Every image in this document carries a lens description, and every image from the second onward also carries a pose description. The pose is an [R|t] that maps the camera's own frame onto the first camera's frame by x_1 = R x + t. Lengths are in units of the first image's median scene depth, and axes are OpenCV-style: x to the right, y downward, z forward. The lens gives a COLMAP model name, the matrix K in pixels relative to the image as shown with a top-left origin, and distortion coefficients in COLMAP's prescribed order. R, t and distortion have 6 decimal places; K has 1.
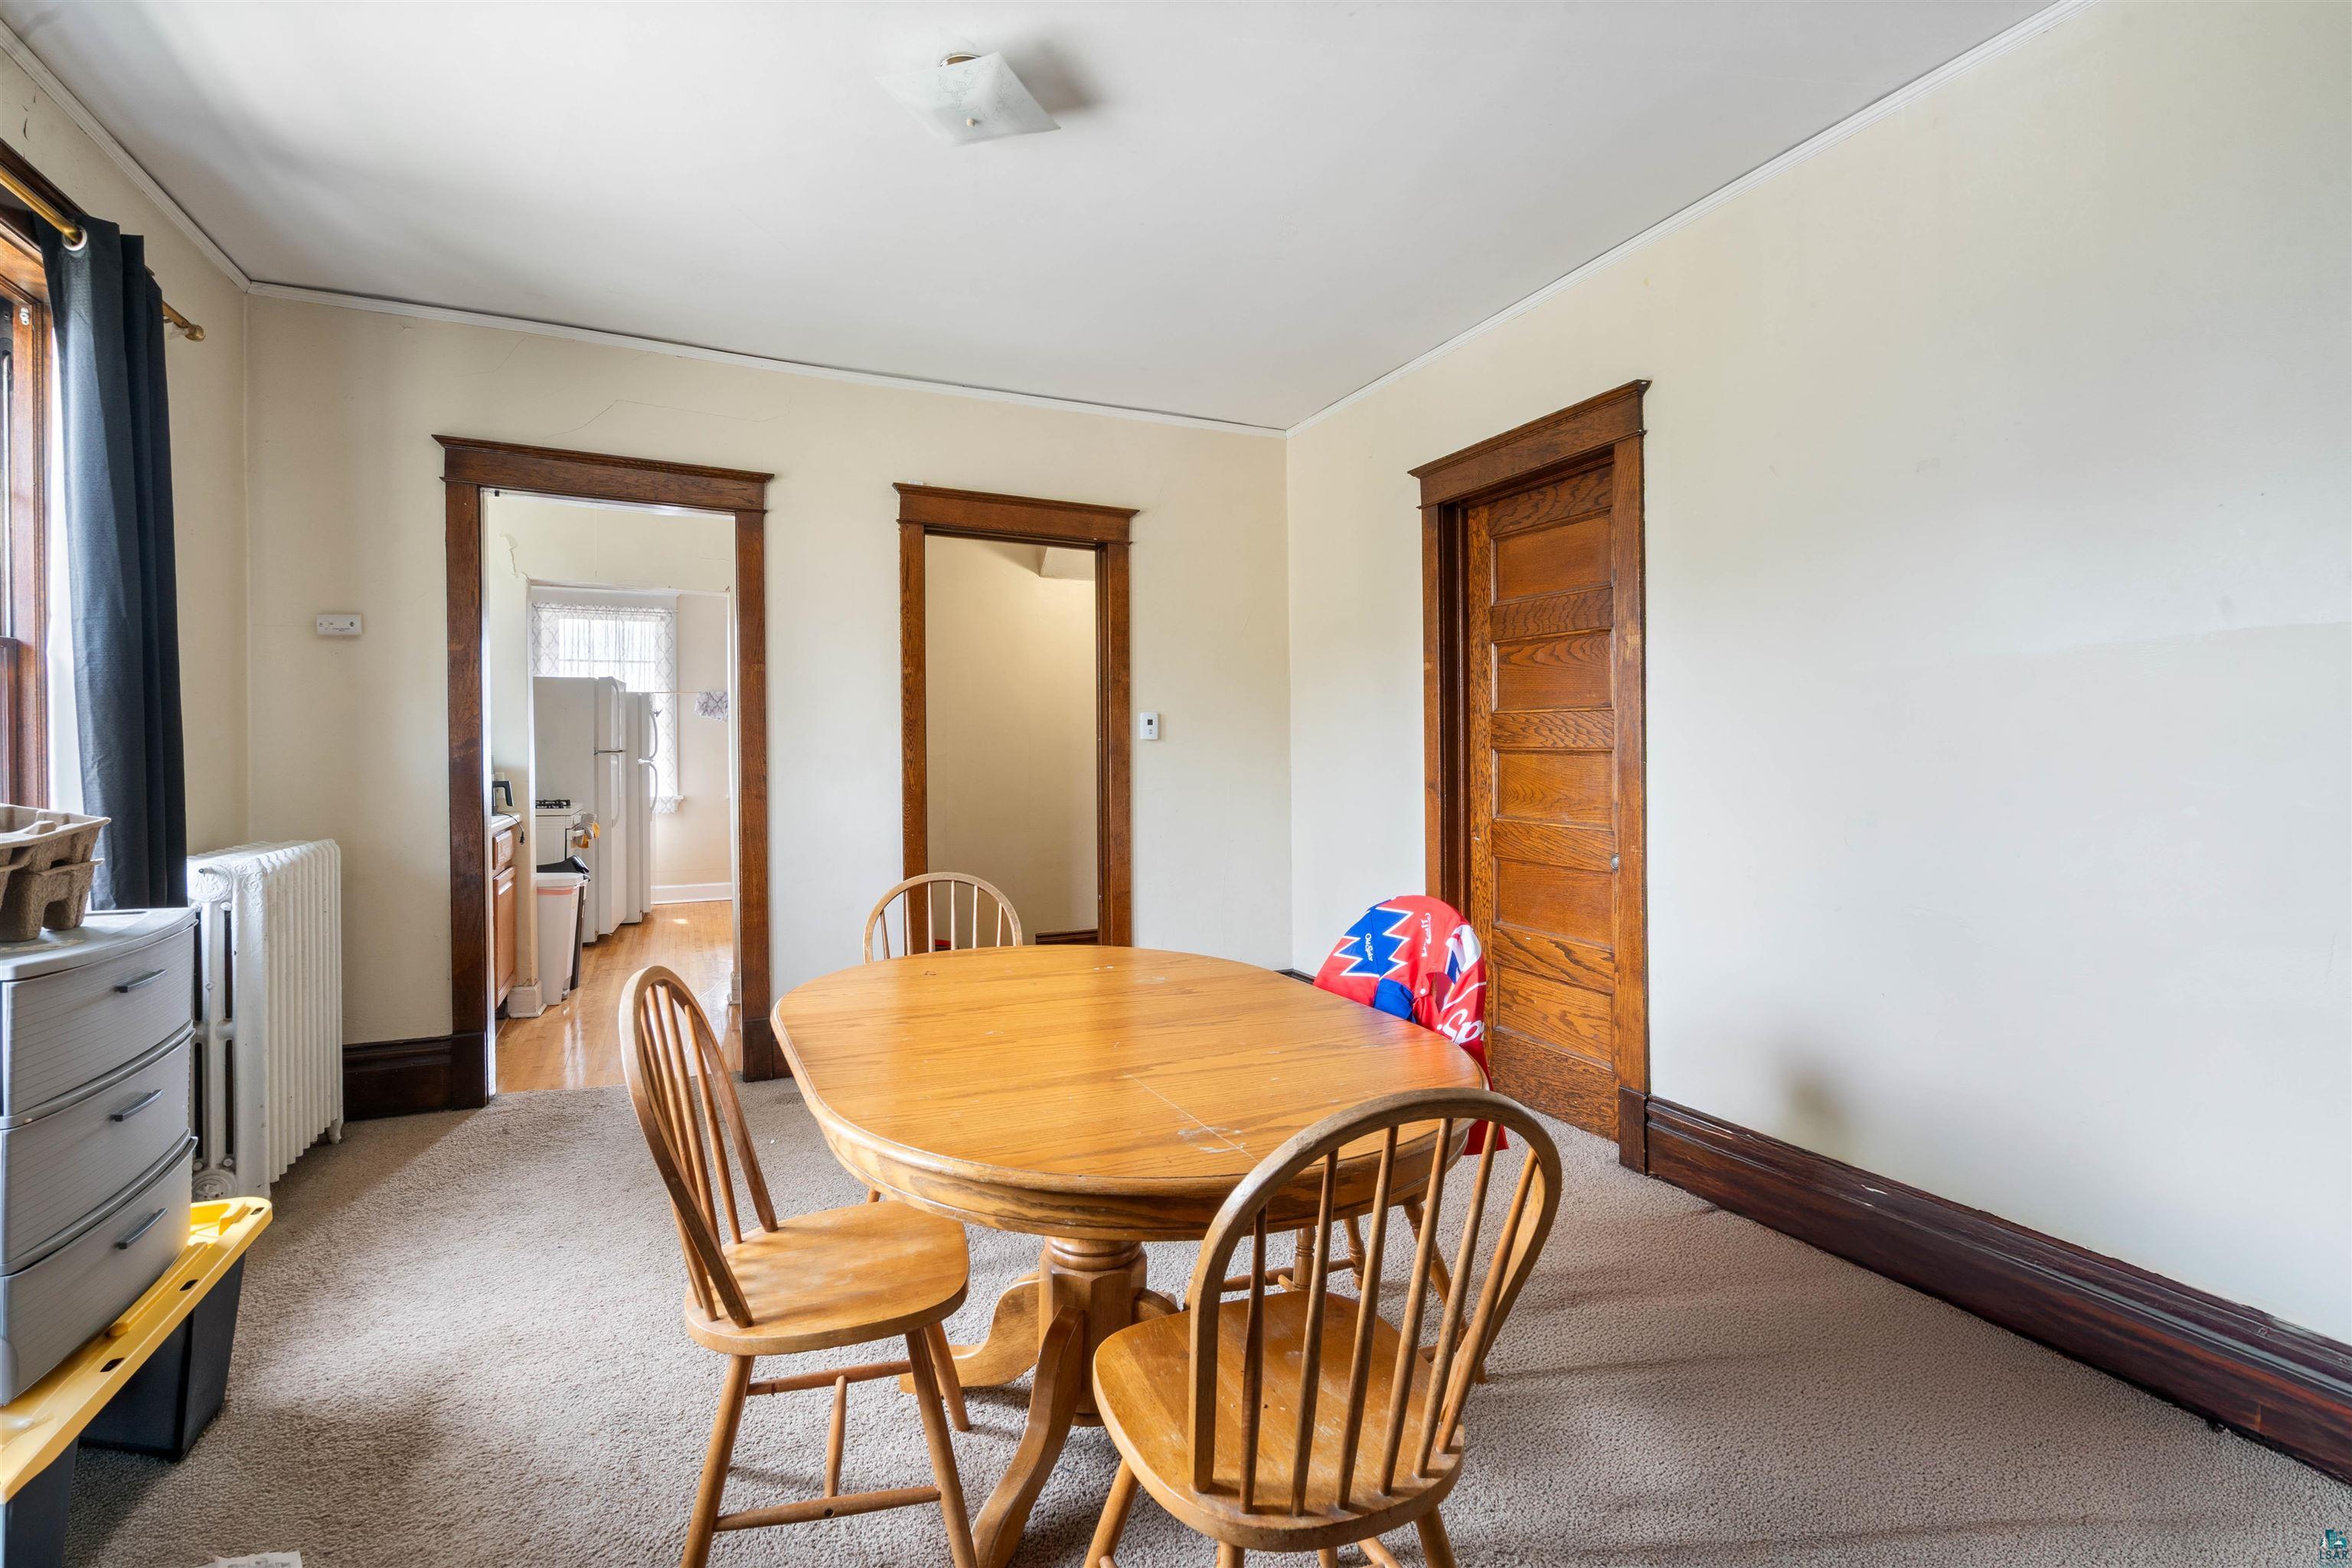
lens RADIAL K [[1085.8, 0, 1164.8], [0, 1085.8, 740.5], [0, 0, 1]] dist [-0.004328, 0.001243]
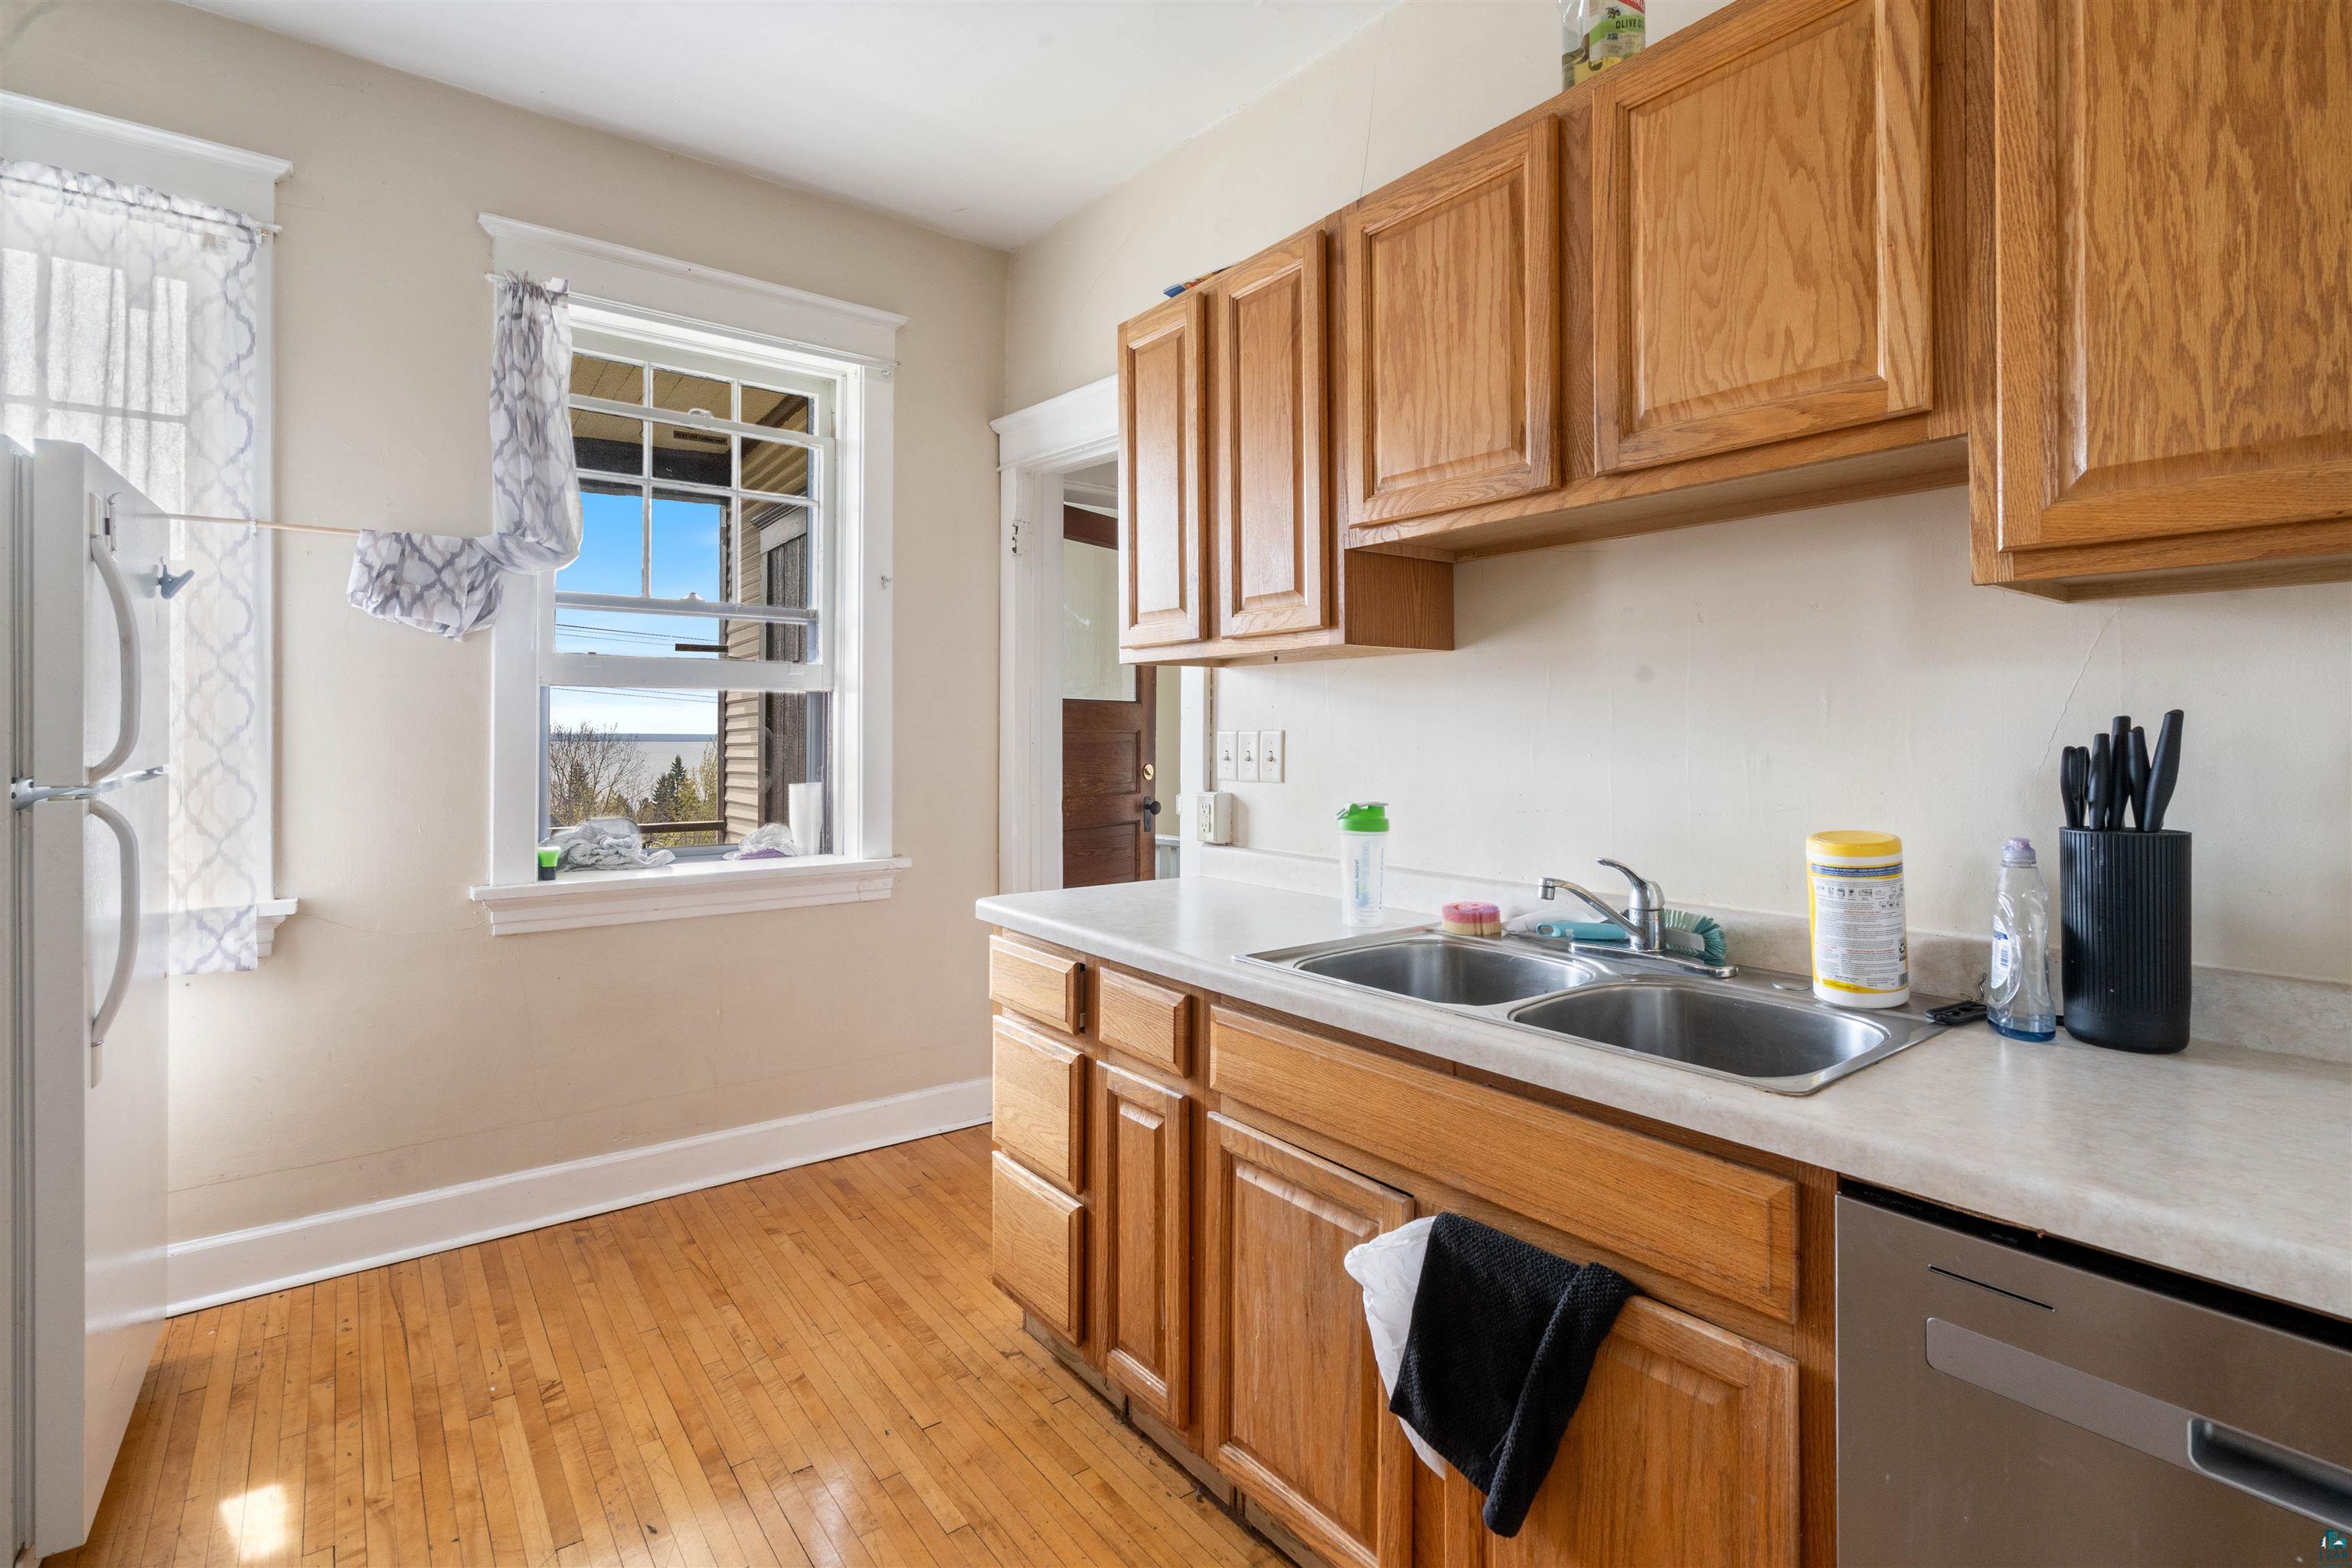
lens RADIAL K [[1085.8, 0, 1164.8], [0, 1085.8, 740.5], [0, 0, 1]] dist [-0.004328, 0.001243]
pose [[0.972836, 0.005554, 0.231429, -0.321759], [-0.008260, 0.999908, 0.010726, 0.005891], [-0.231349, -0.012347, 0.972793, 0.746282]]
